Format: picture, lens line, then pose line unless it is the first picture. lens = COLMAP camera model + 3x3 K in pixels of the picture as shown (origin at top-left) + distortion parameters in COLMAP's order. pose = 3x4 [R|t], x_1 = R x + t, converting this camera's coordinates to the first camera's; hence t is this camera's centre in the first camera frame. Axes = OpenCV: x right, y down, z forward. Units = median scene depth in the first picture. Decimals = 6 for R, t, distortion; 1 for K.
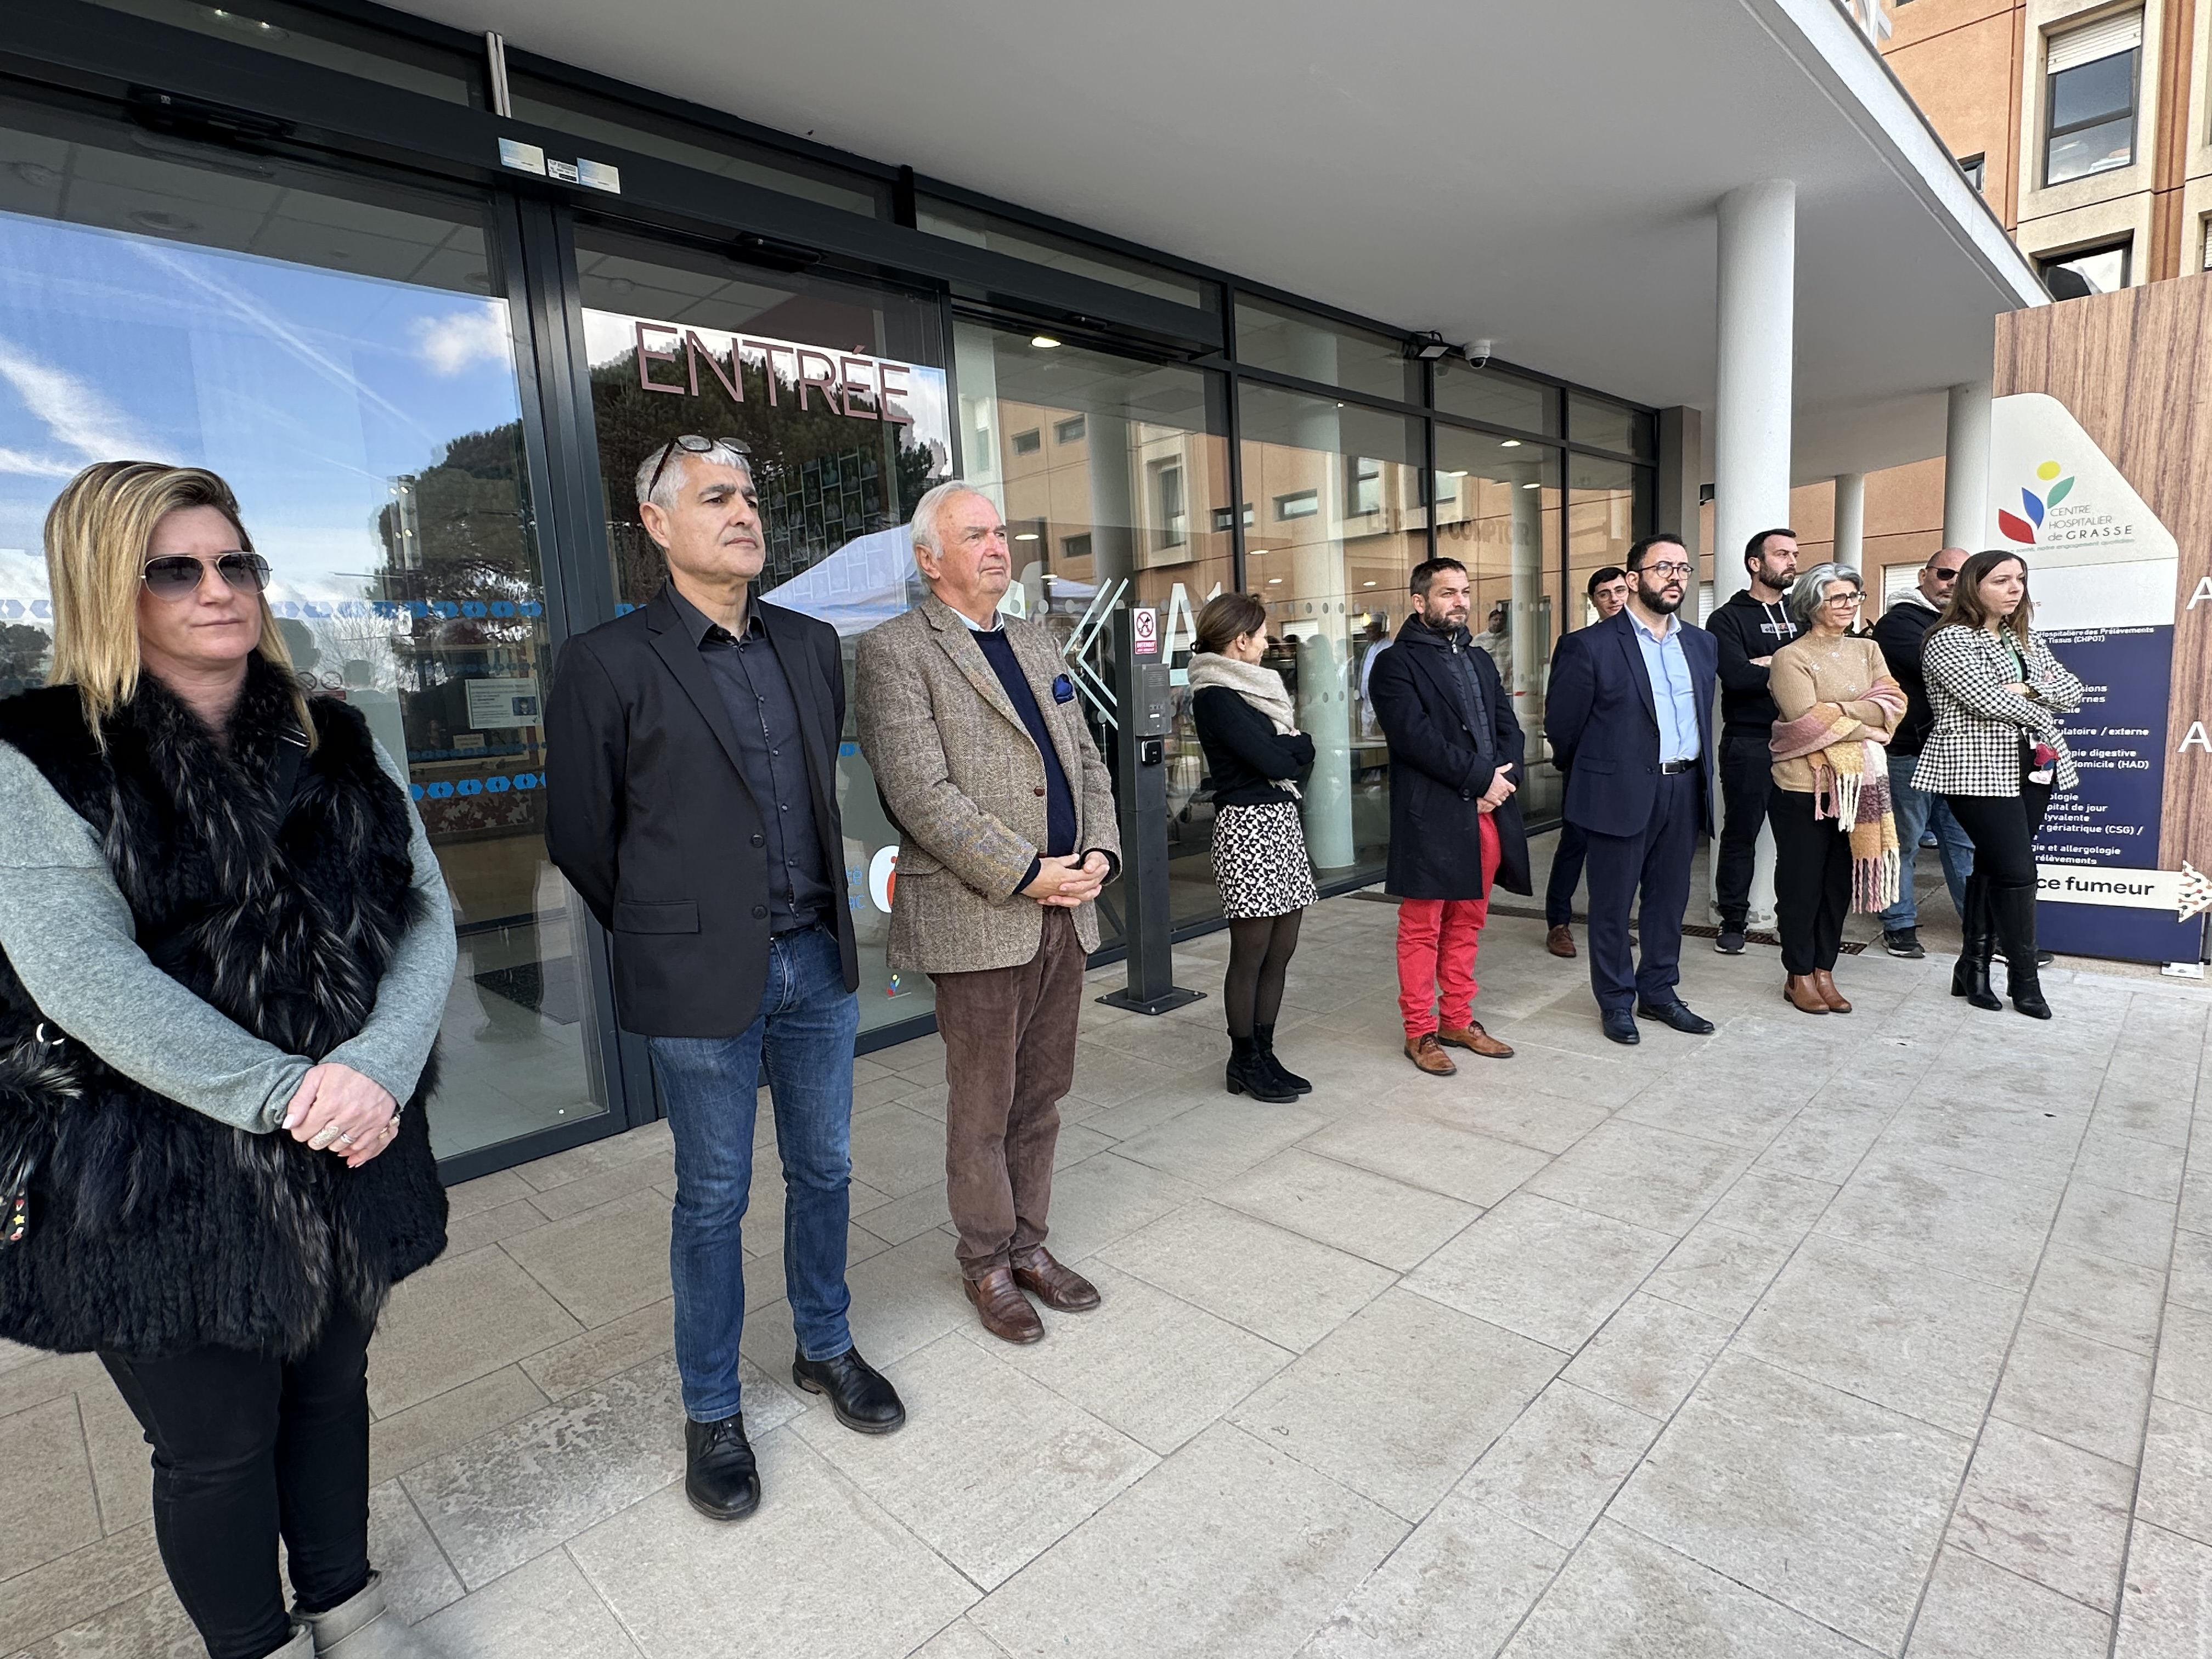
lens RADIAL K [[1151.3, 0, 1103.3], [0, 1151.3, 836.5], [0, 0, 1]] dist [-0.012889, 0.004816]
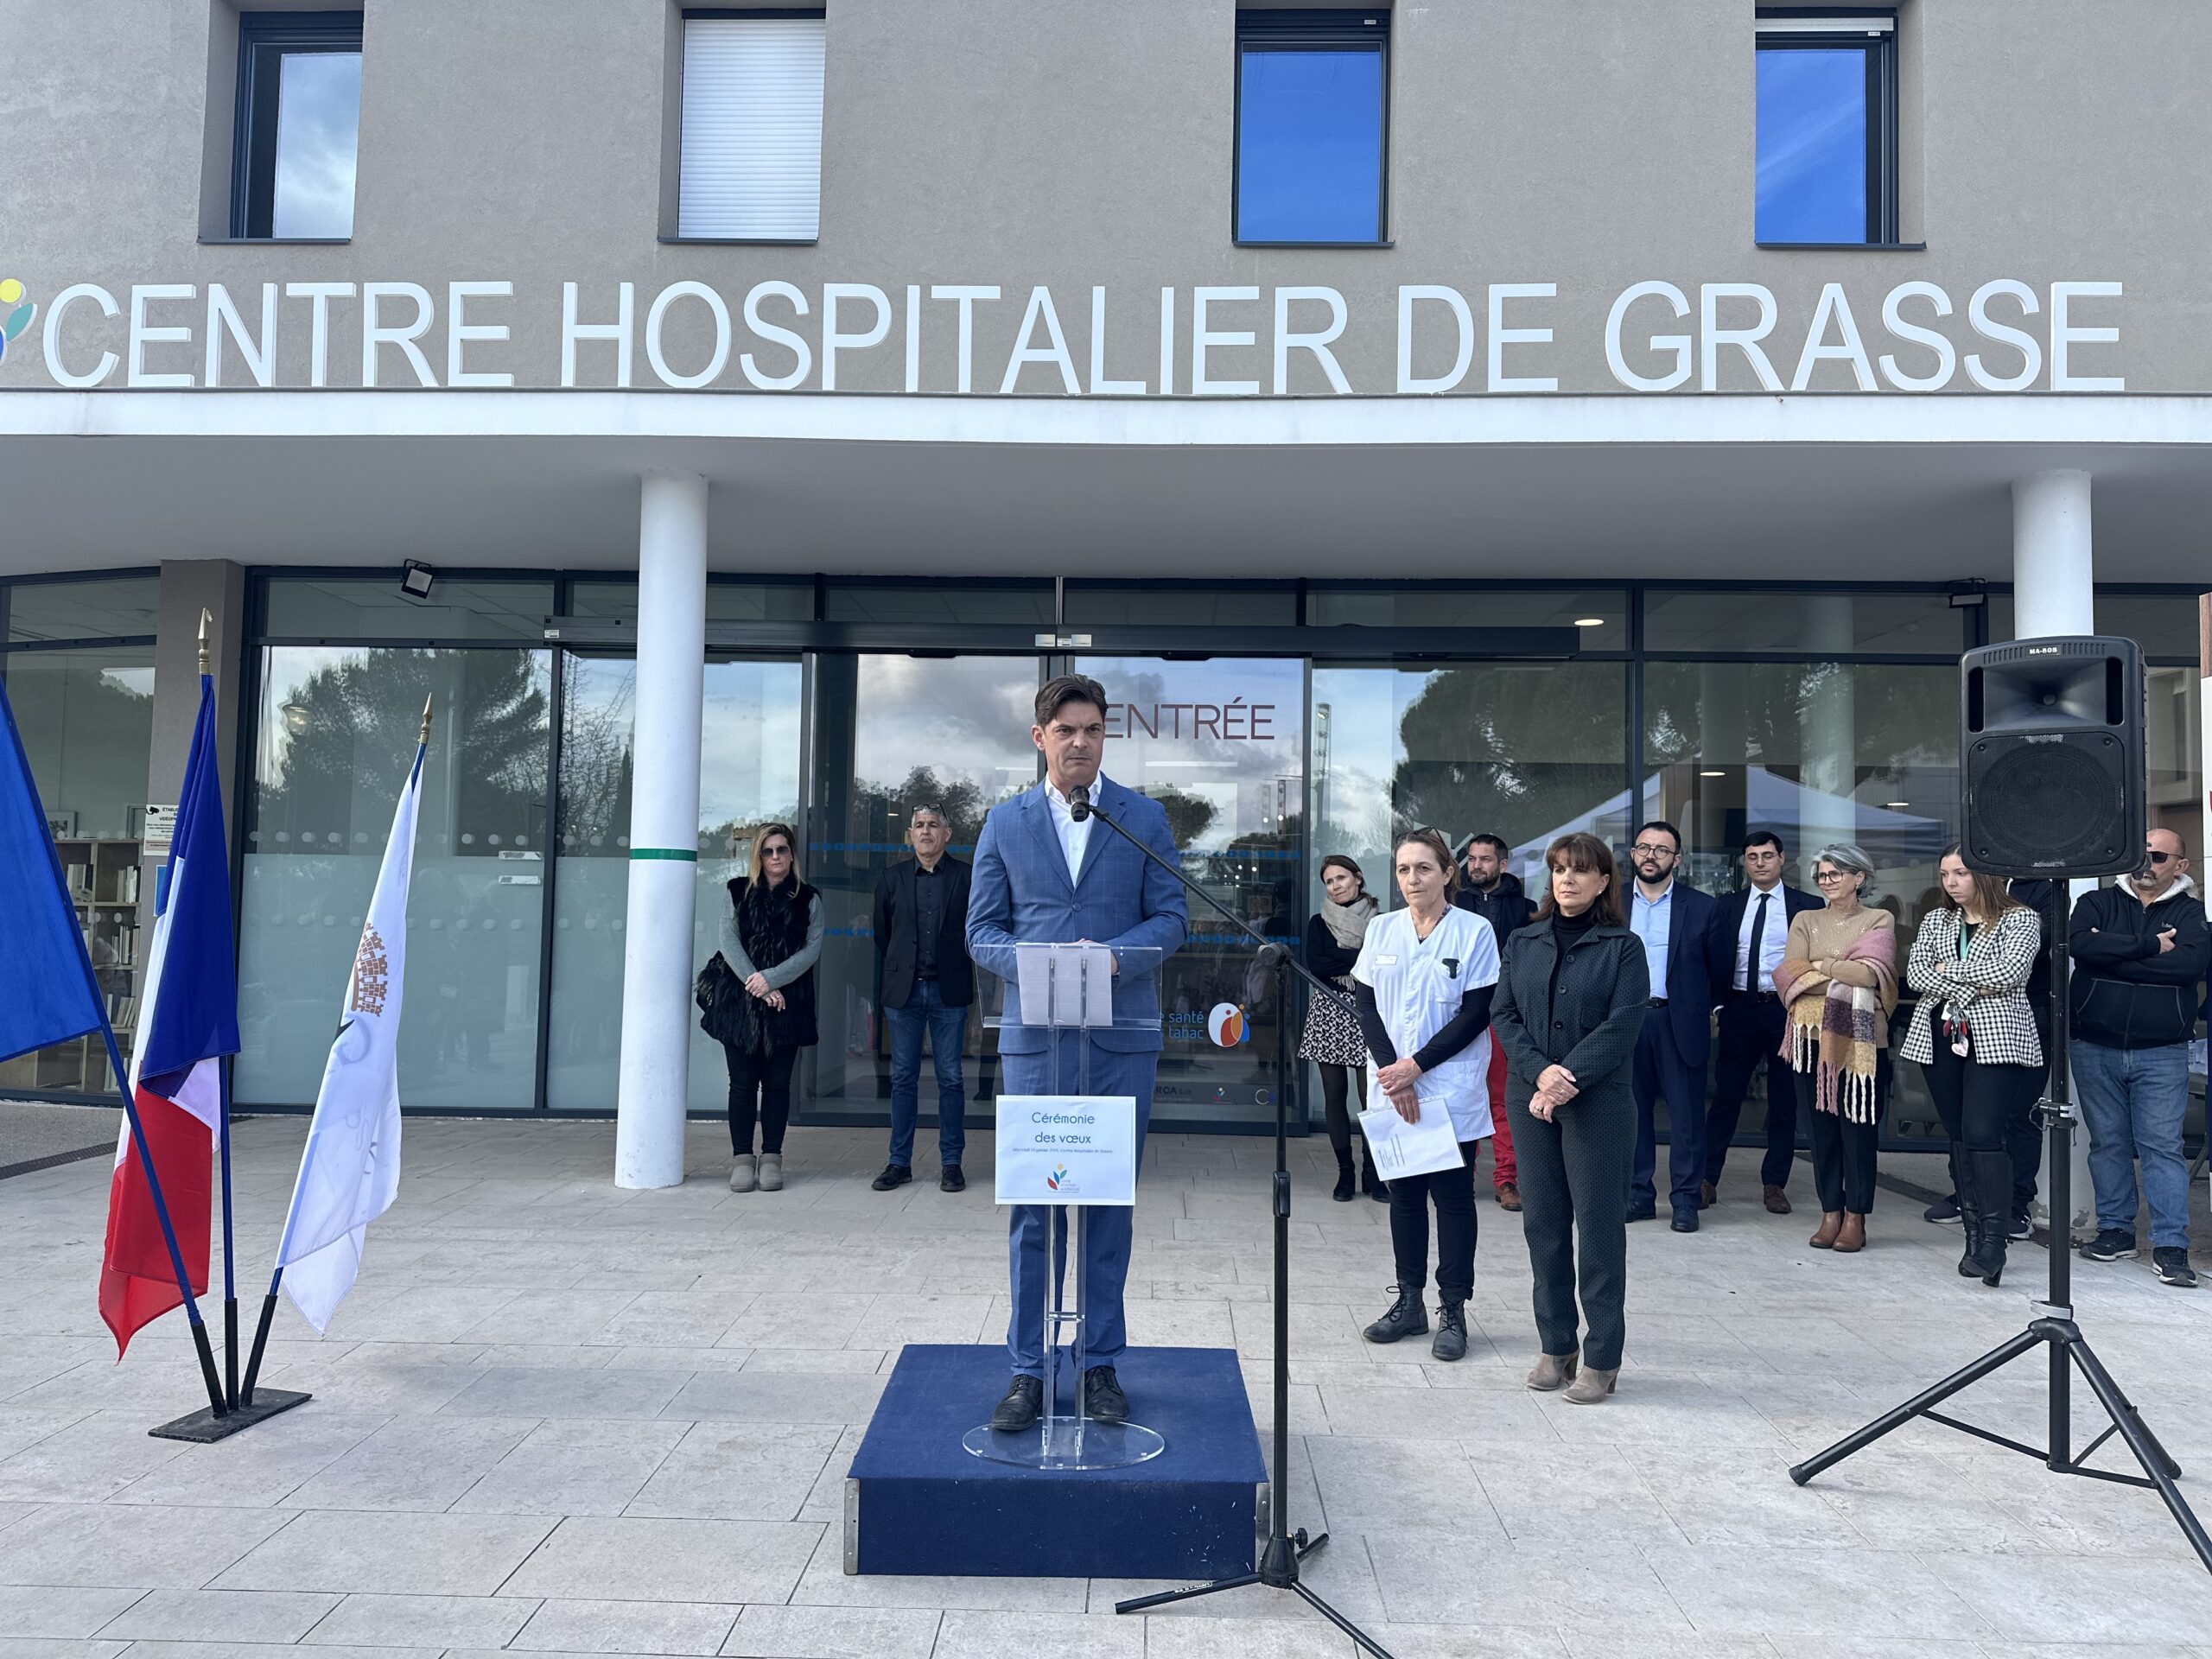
lens RADIAL K [[1546.3, 0, 1102.0], [0, 1546.3, 841.5], [0, 0, 1]] dist [0.035017, -0.039502]
pose [[0.677927, 0.031538, -0.734453, 1.619624], [-0.158862, 0.981757, -0.104477, 0.047230], [0.717759, 0.187504, 0.670570, -0.735989]]
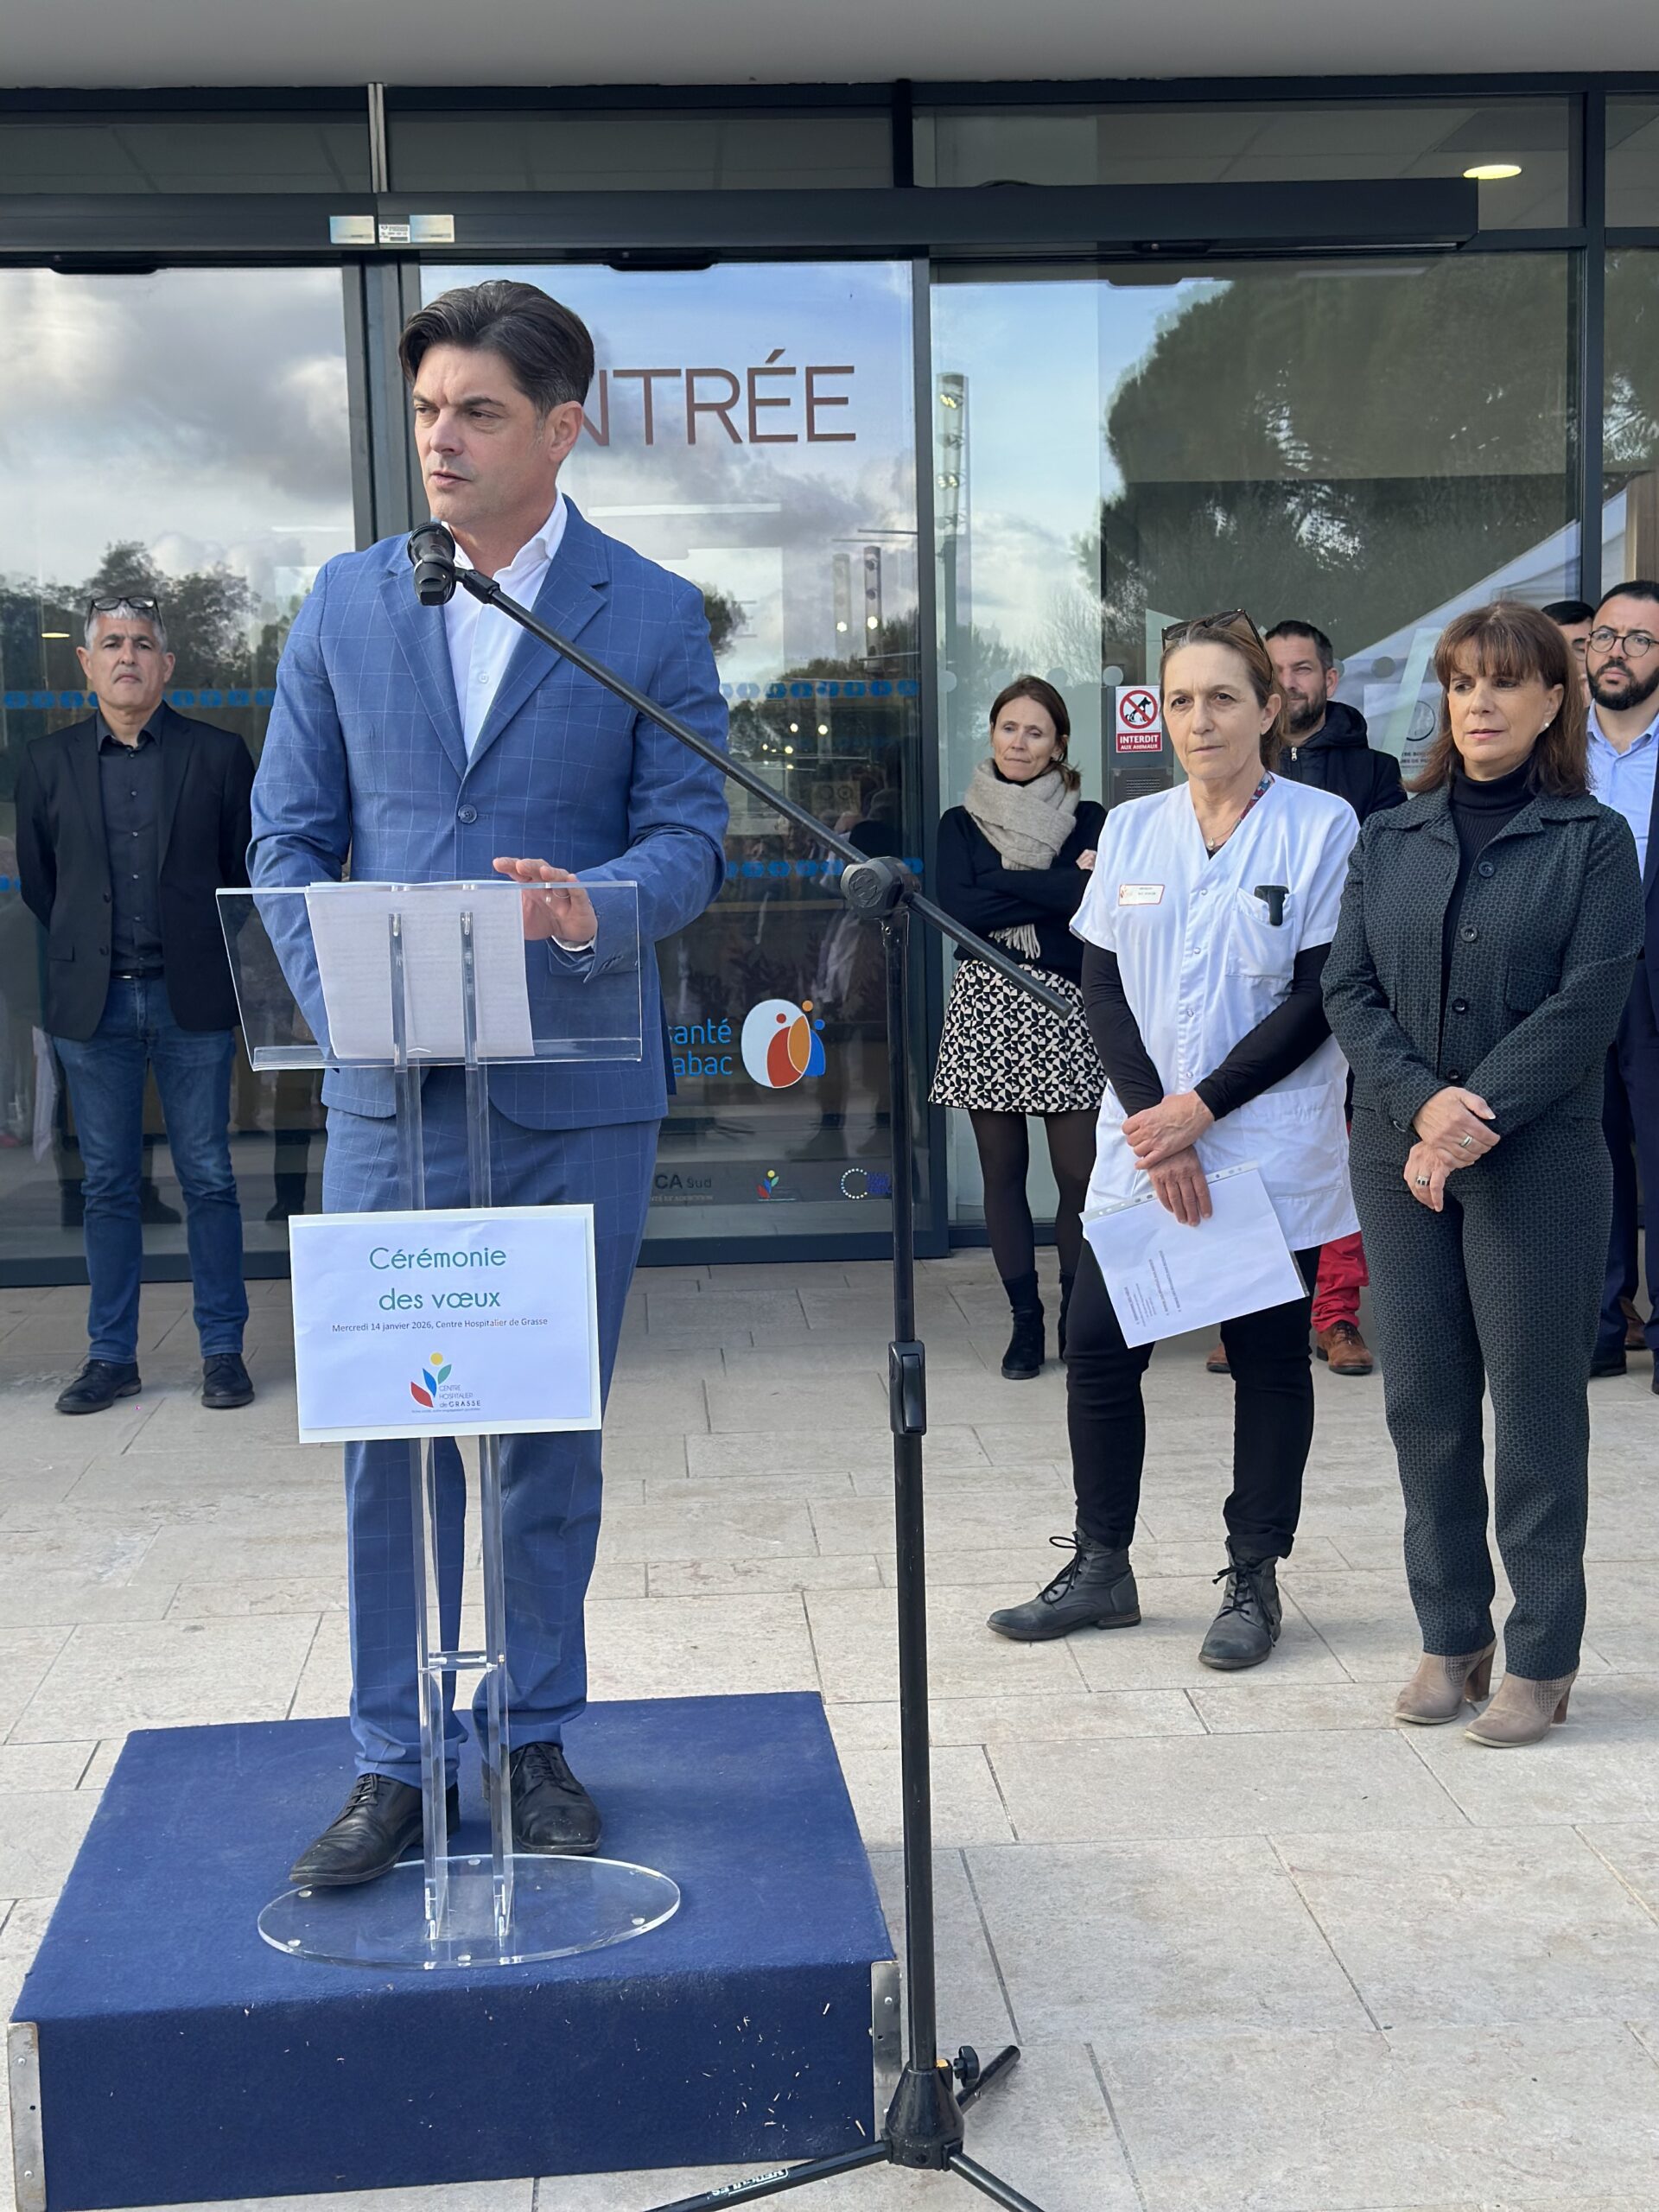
lens RADIAL K [[3063.6, 0, 831.8], [0, 3063.6, 1154.5], [0, 0, 1]] dist [0.125467, 0.000000]
pose [[0.749681, 0.108024, -0.652924, 1.563346], [-0.112788, 0.993010, 0.034788, 0.046652], [0.652117, 0.047562, 0.756625, -0.672748]]
